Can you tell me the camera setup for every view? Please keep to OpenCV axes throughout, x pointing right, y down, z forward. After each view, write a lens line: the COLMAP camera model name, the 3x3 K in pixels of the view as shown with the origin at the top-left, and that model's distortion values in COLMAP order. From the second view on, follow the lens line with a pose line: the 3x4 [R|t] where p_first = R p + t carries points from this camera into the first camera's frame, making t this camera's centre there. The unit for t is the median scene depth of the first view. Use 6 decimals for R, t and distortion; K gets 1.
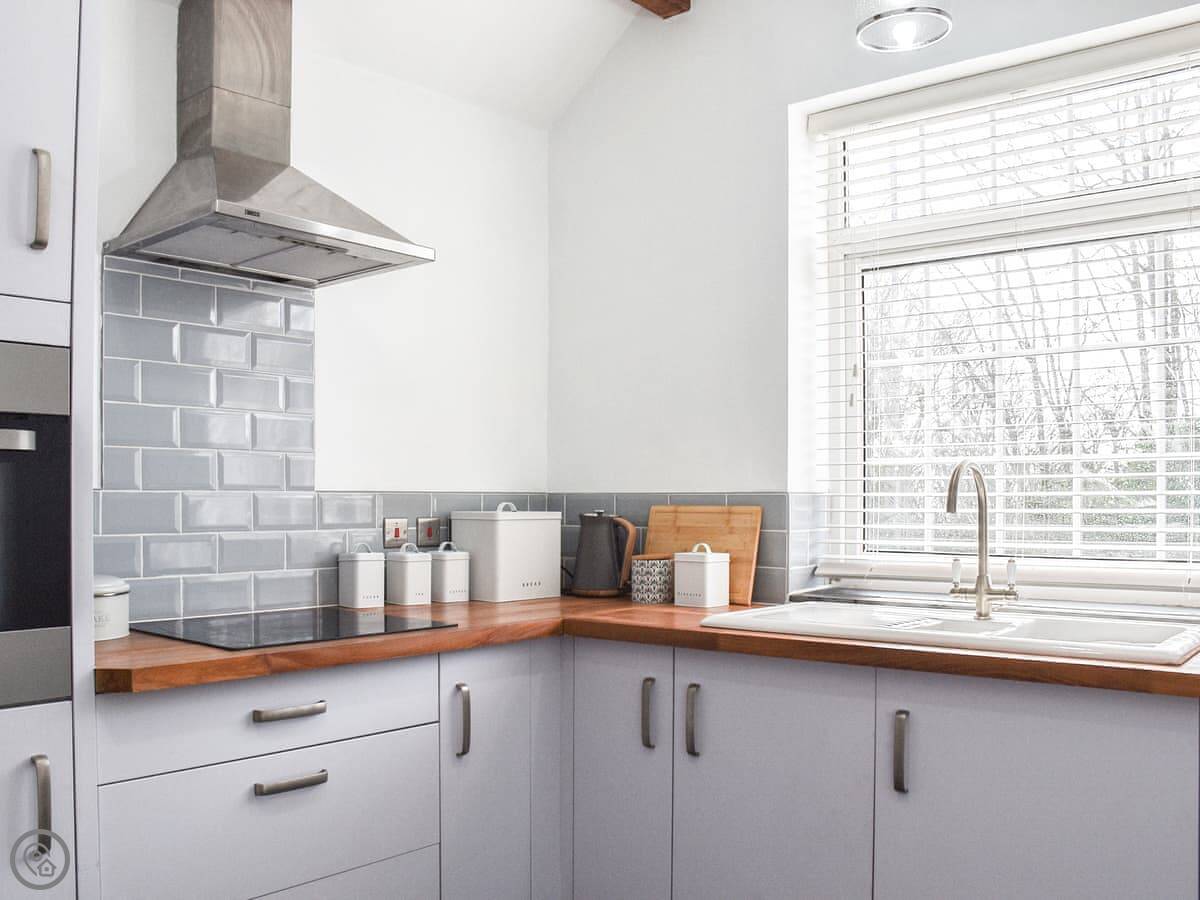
lens RADIAL K [[1084.2, 0, 572.4], [0, 1084.2, 495.8], [0, 0, 1]] dist [-0.135022, 0.099840]
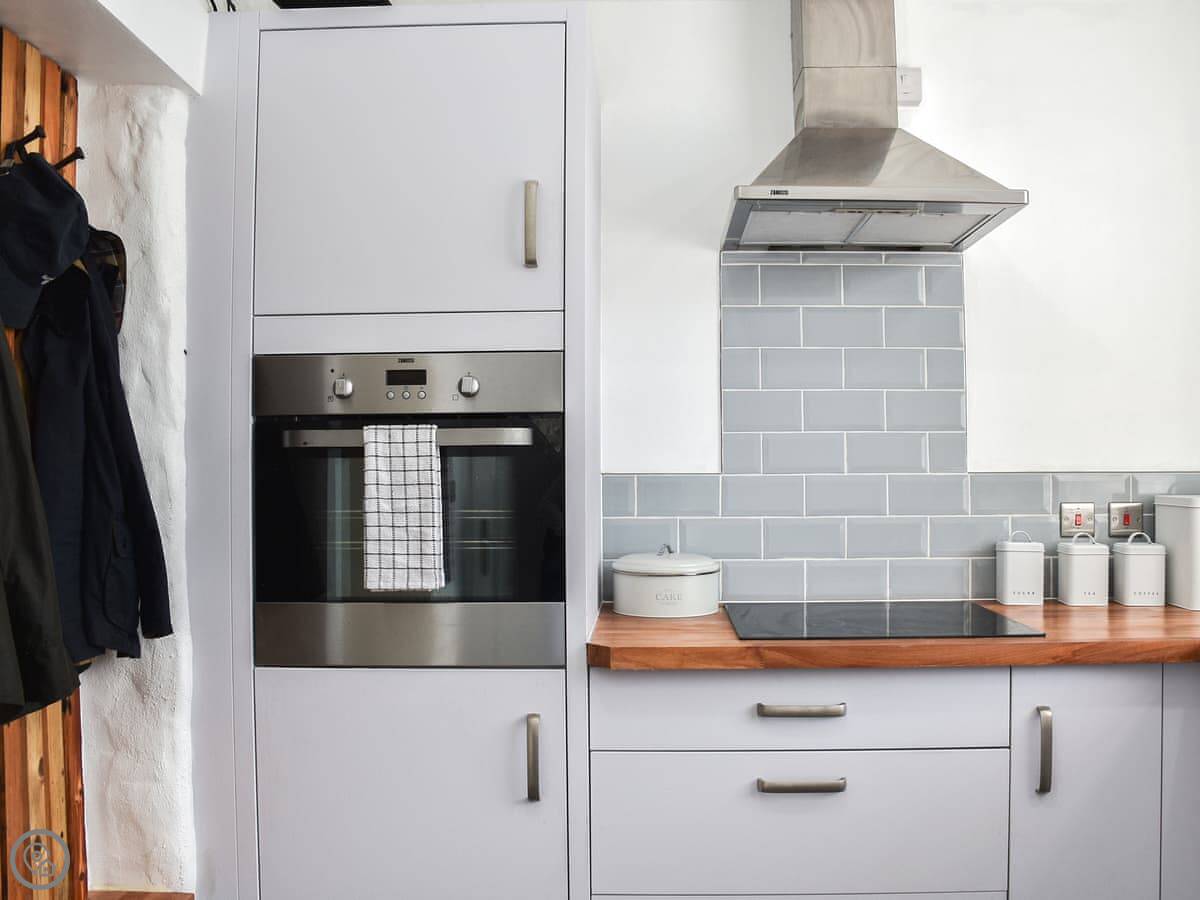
lens RADIAL K [[1084.2, 0, 603.5], [0, 1084.2, 444.7], [0, 0, 1]] dist [-0.135022, 0.099840]
pose [[0.647663, -0.020980, -0.761638, 0.302386], [0.005990, 0.999730, -0.022444, -0.011483], [0.761903, 0.009974, 0.647614, 0.213587]]
